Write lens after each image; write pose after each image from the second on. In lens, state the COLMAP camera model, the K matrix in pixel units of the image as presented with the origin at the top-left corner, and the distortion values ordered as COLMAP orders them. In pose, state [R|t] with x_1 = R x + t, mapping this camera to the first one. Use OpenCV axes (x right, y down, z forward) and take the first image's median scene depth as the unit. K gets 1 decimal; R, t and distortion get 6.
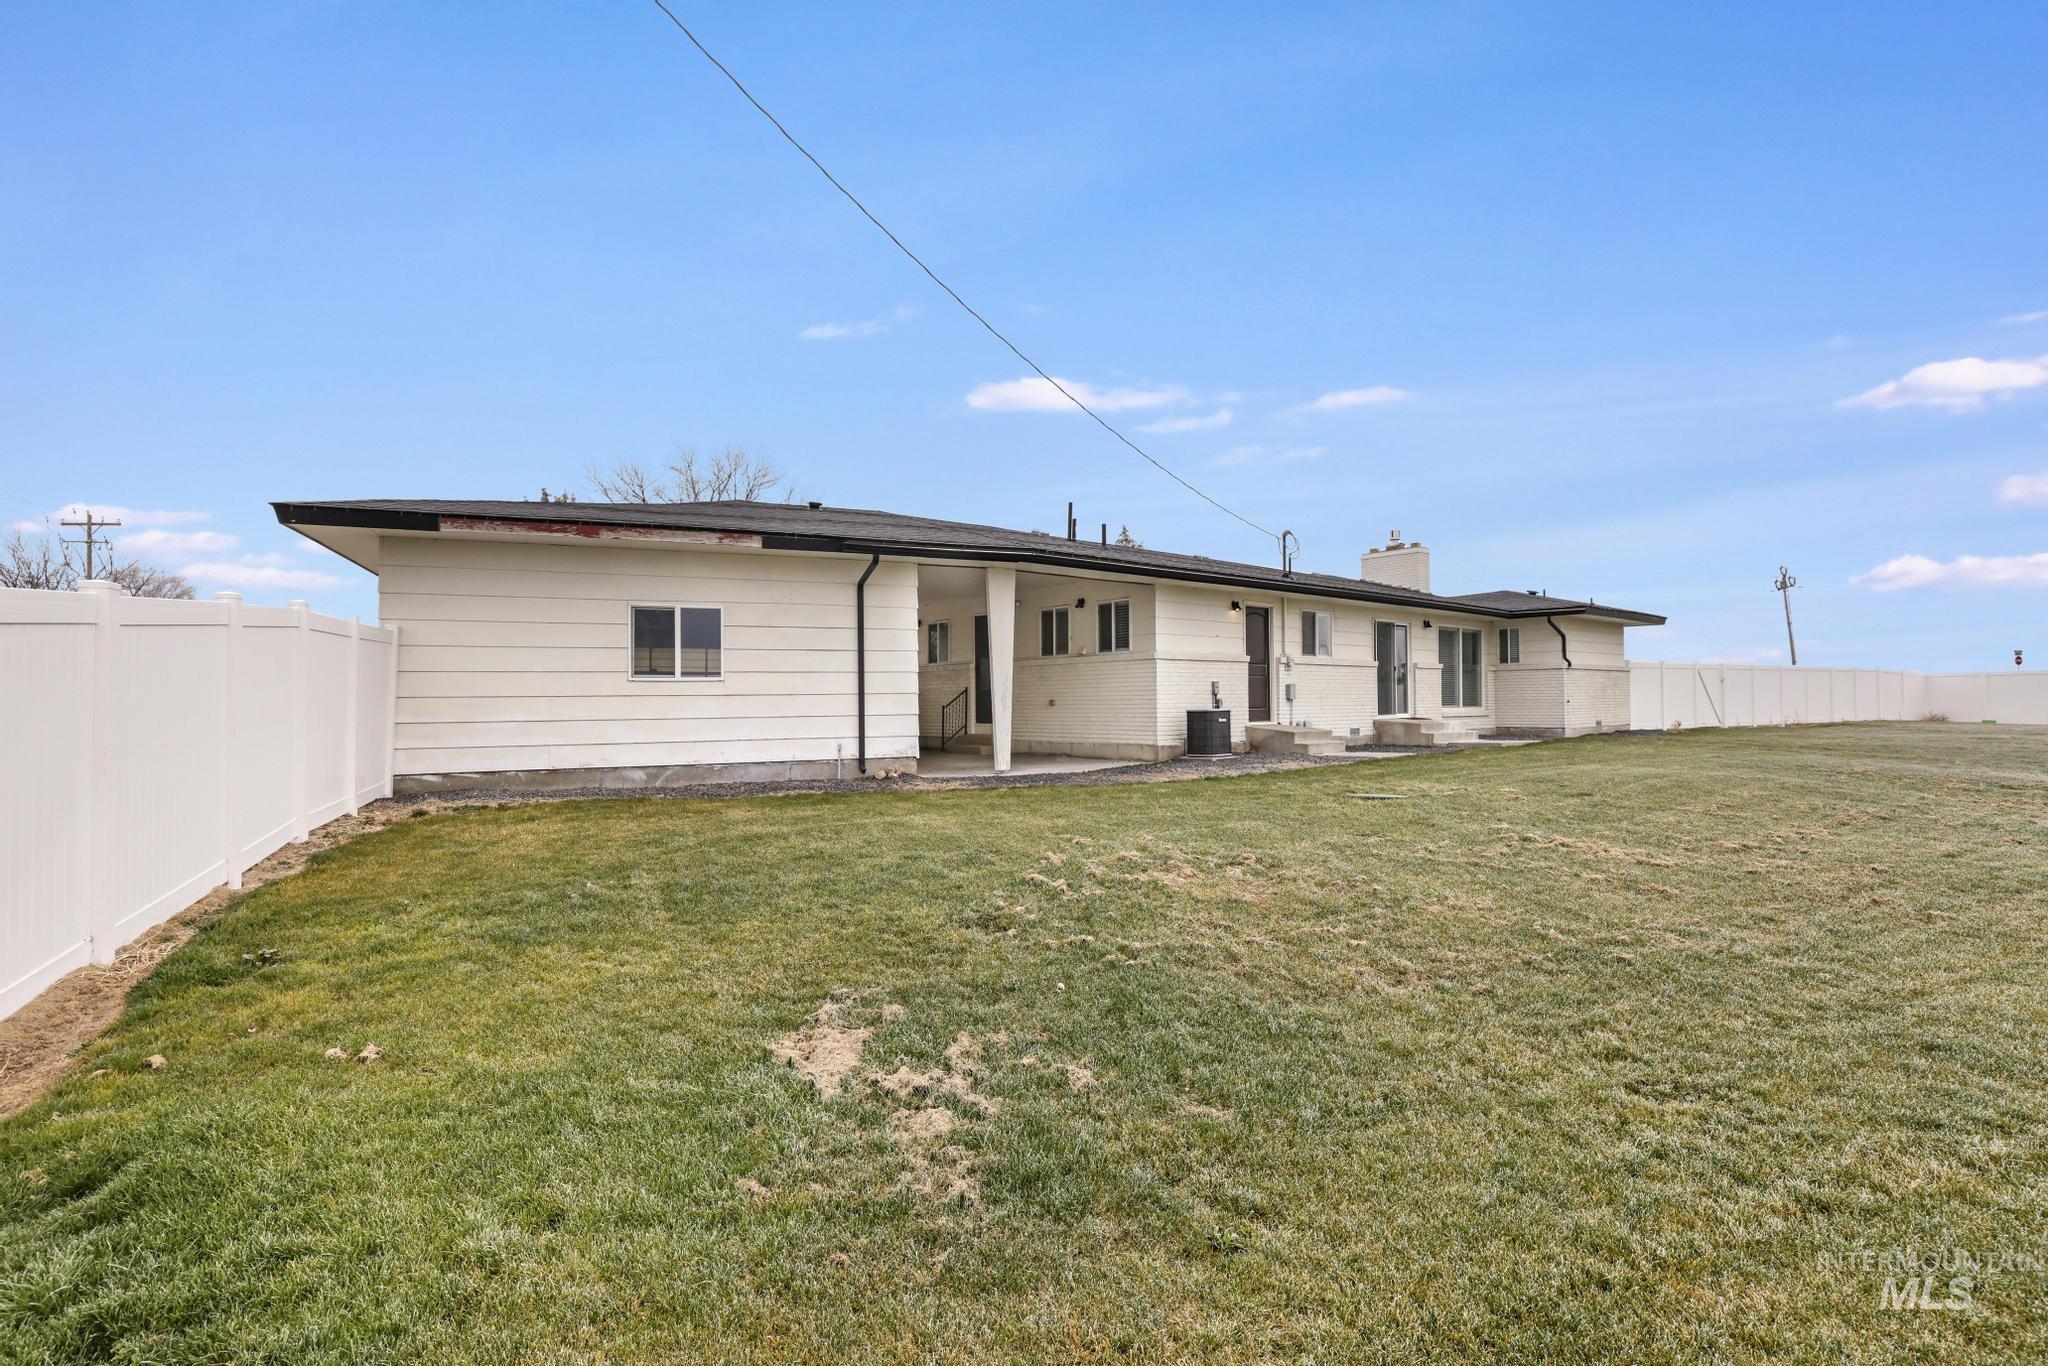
lens RADIAL K [[894.7, 0, 1025.8], [0, 894.7, 680.0], [0, 0, 1]] dist [-0.004195, 0.000486]
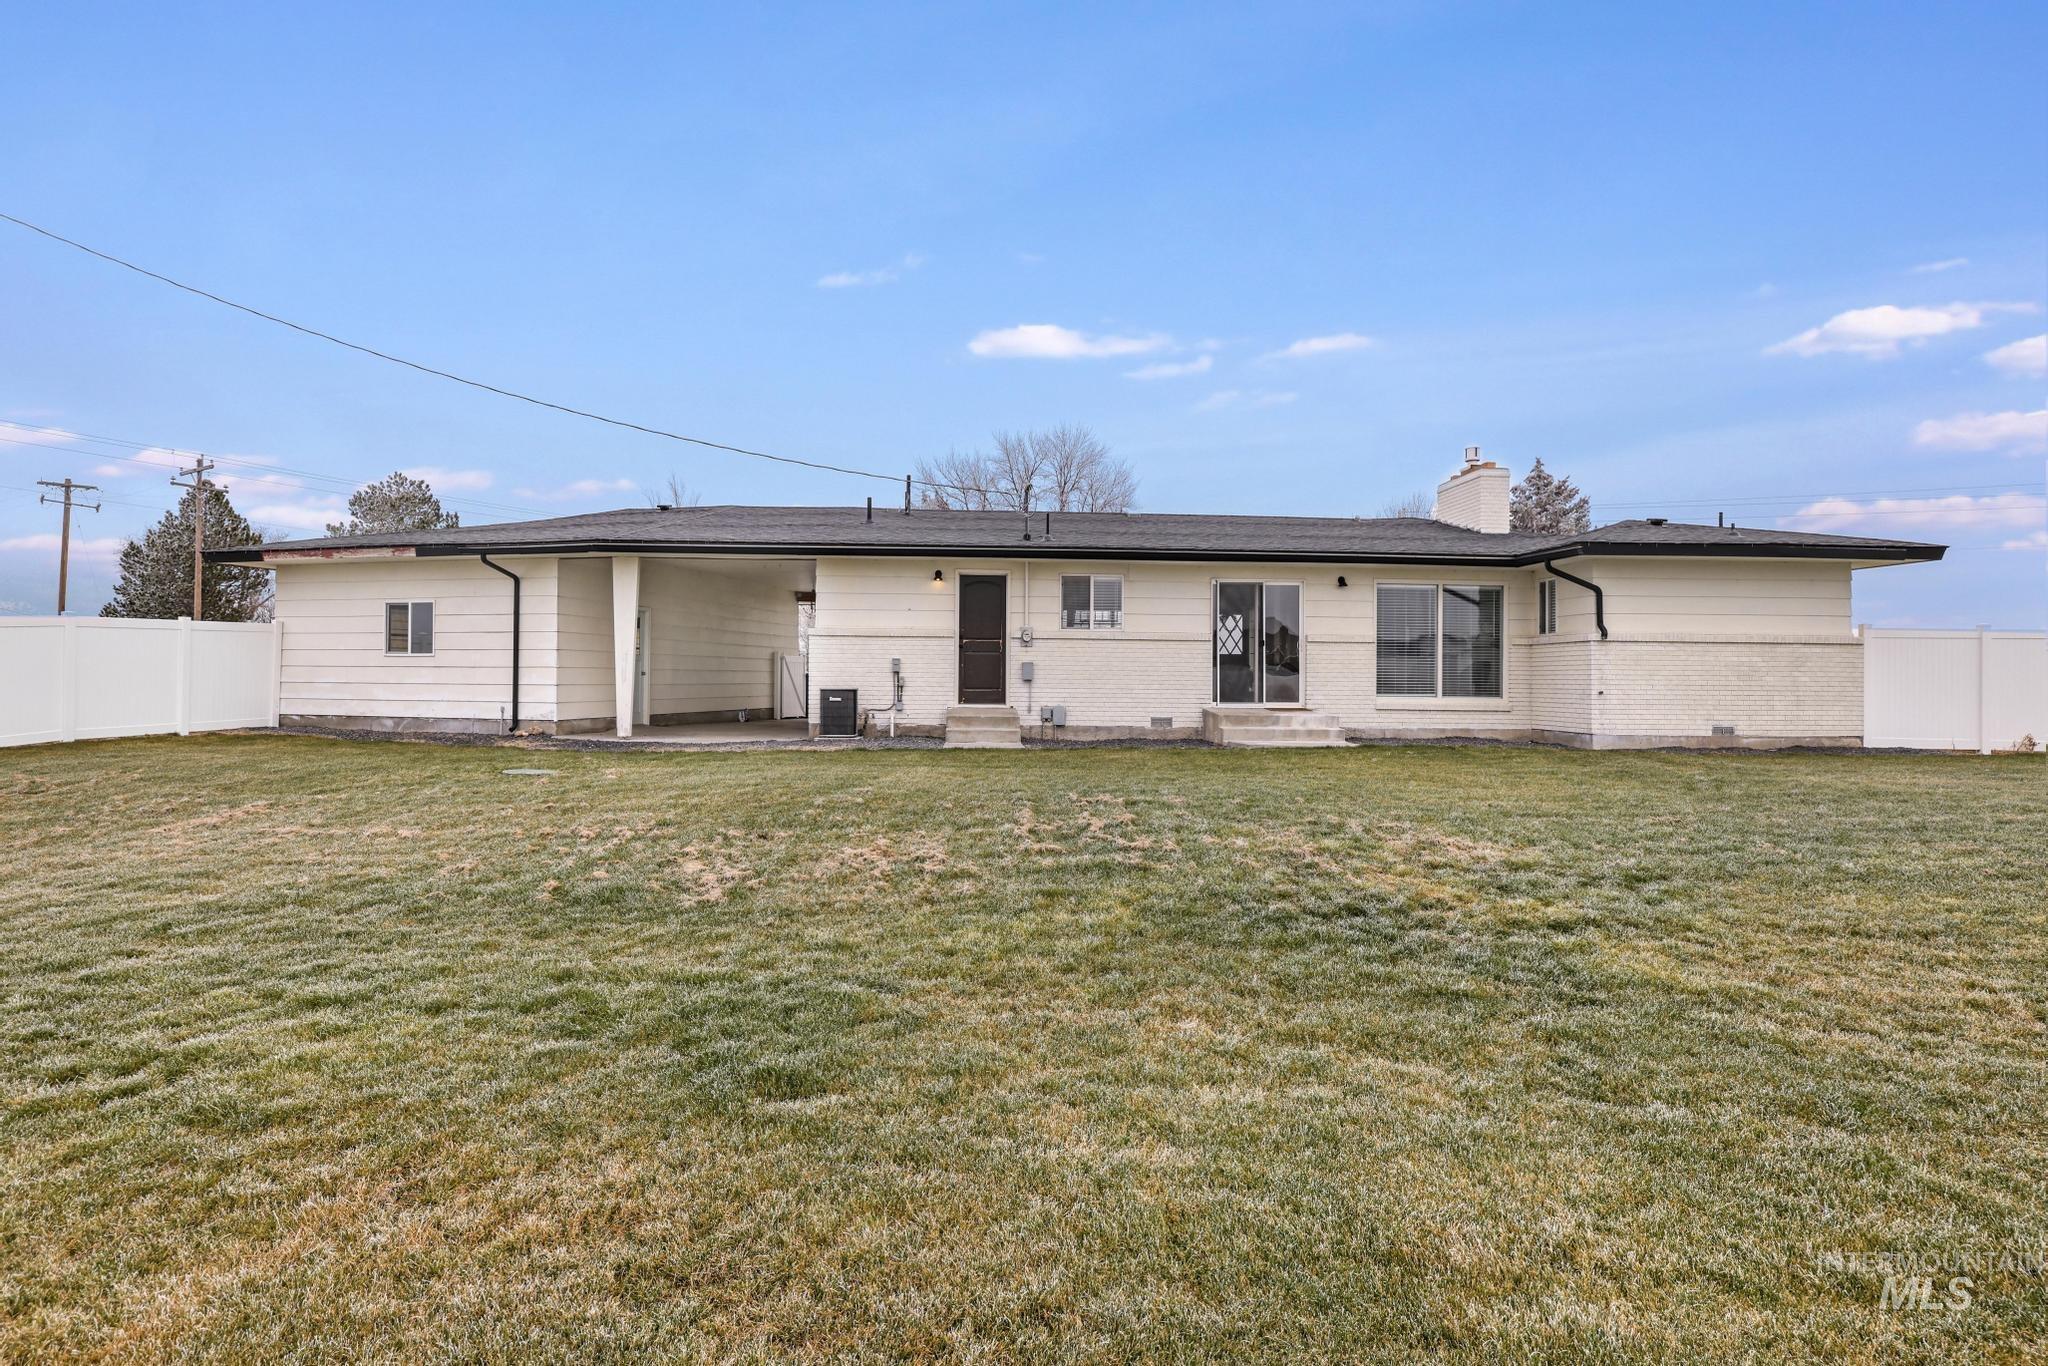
lens RADIAL K [[894.7, 0, 1041.4], [0, 894.7, 642.2], [0, 0, 1]] dist [-0.004195, 0.000486]
pose [[0.808979, -0.004102, -0.587823, 0.857483], [-0.002393, 0.999944, -0.010270, -0.005916], [0.587833, 0.009715, 0.808924, 0.327068]]
